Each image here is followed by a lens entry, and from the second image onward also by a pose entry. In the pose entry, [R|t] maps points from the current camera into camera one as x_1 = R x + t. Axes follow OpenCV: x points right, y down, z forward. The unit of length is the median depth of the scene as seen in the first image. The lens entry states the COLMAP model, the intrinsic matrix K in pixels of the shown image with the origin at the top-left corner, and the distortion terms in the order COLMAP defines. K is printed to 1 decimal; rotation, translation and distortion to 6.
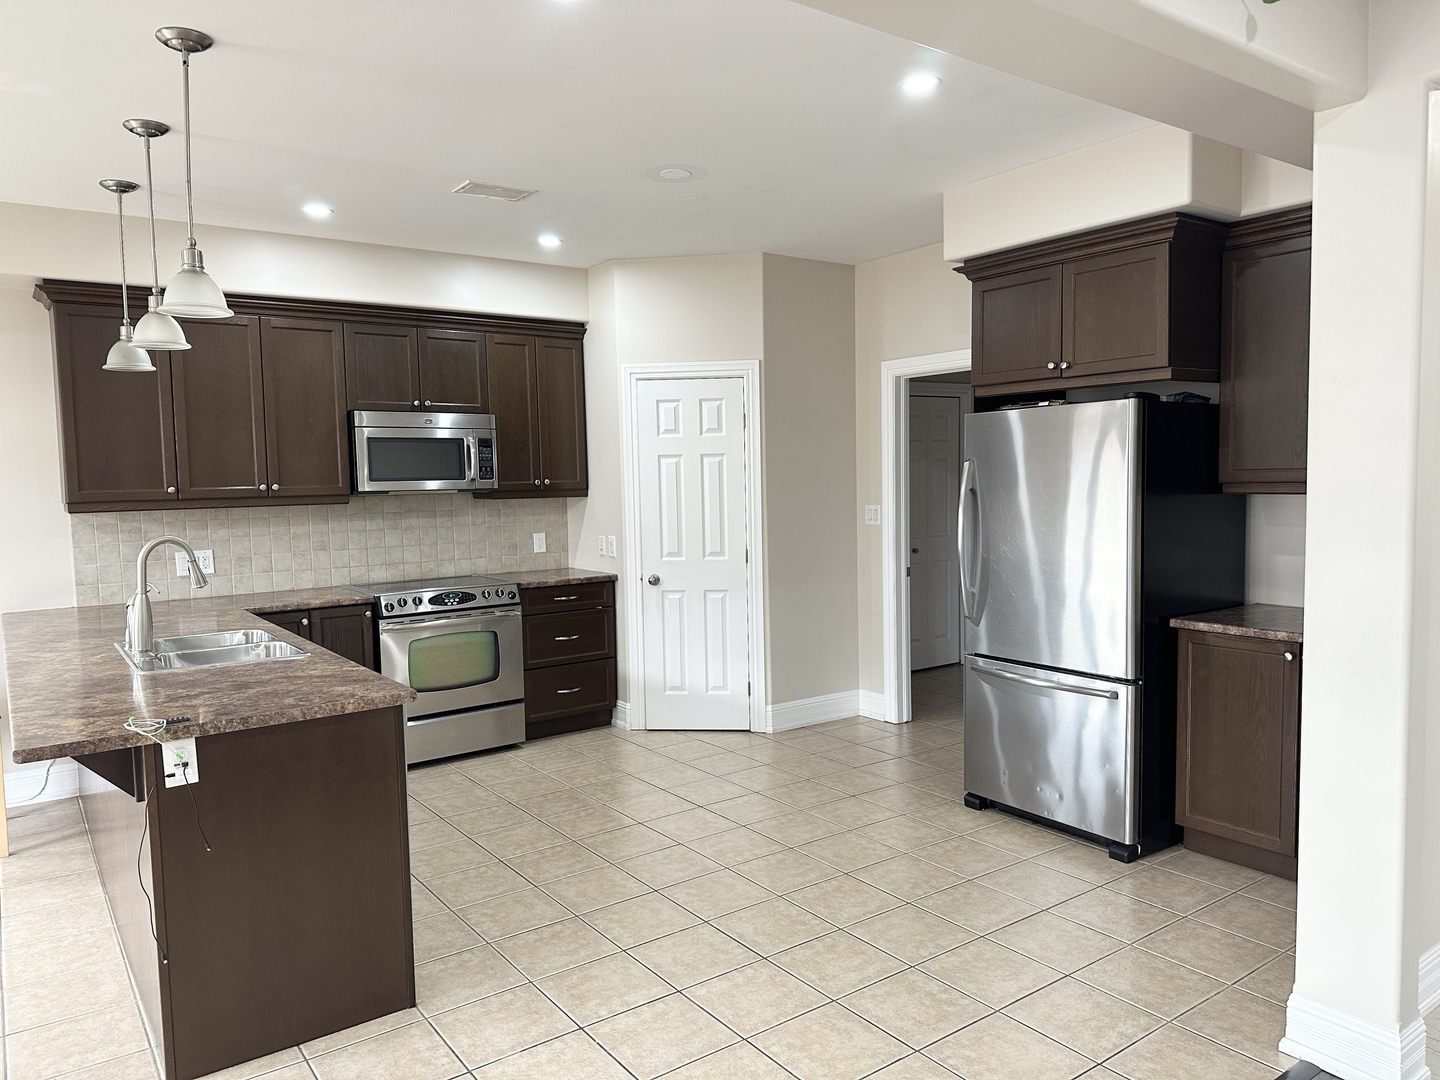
lens RADIAL K [[1020.2, 0, 721.9], [0, 1020.2, 543.0], [0, 0, 1]] dist [0.106681, -0.073936]
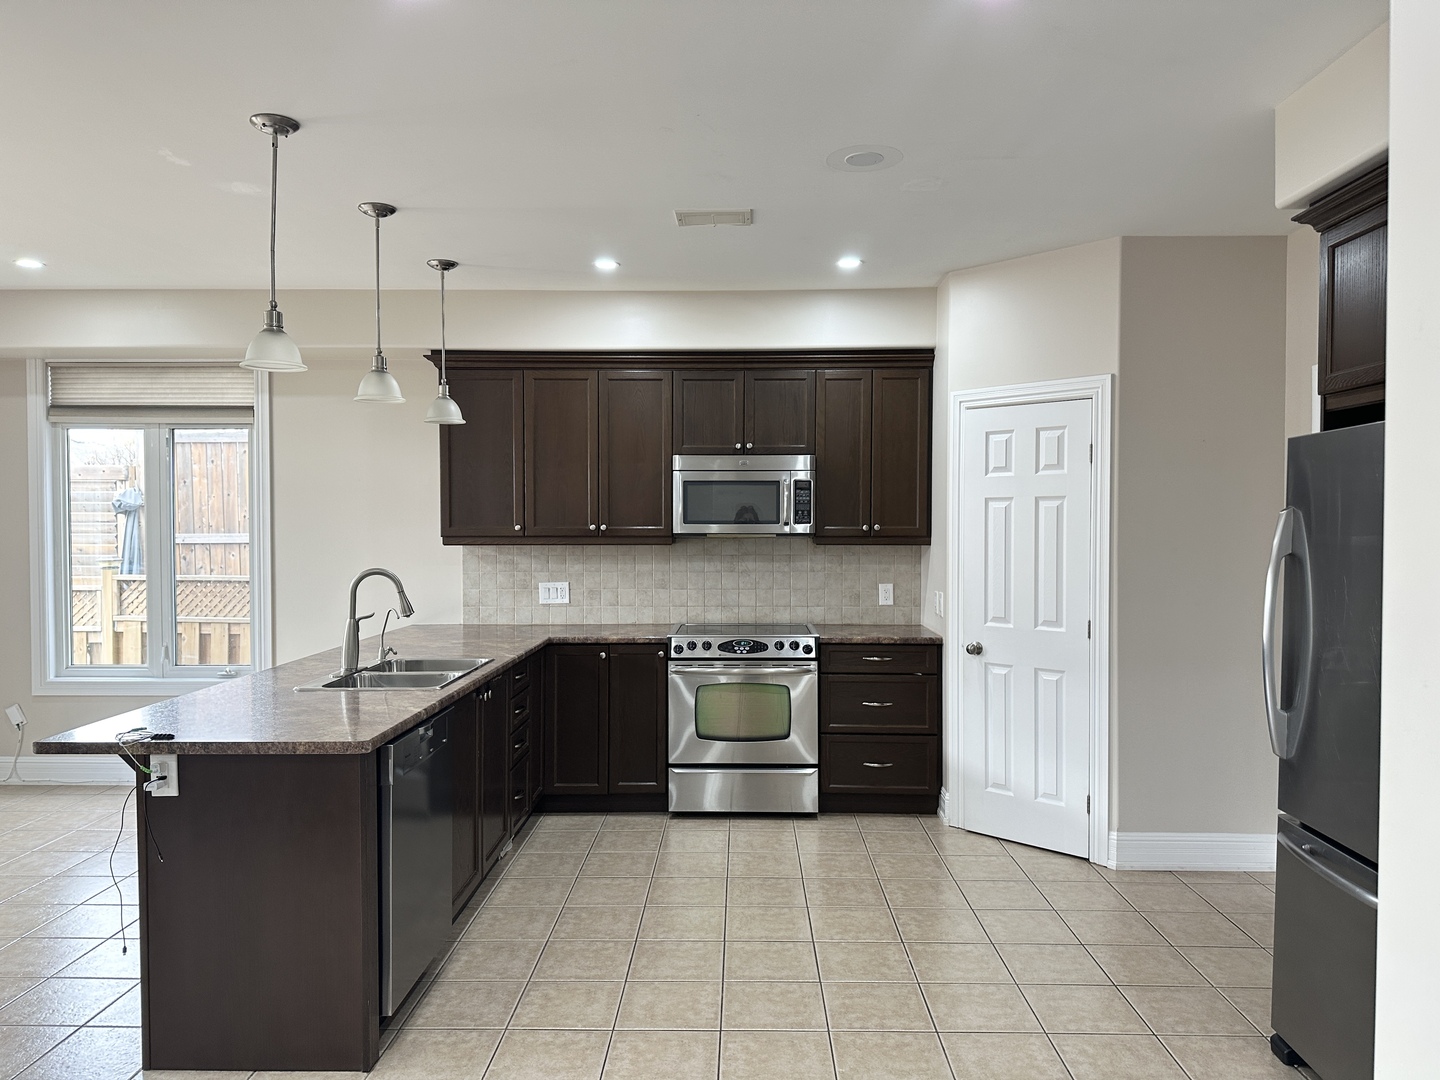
lens RADIAL K [[1020.2, 0, 708.6], [0, 1020.2, 537.9], [0, 0, 1]] dist [0.106681, -0.073936]
pose [[0.795008, 0.030019, -0.605856, 0.270416], [-0.057045, 0.998048, -0.025404, -0.020094], [0.603911, 0.054758, 0.795169, 0.206273]]
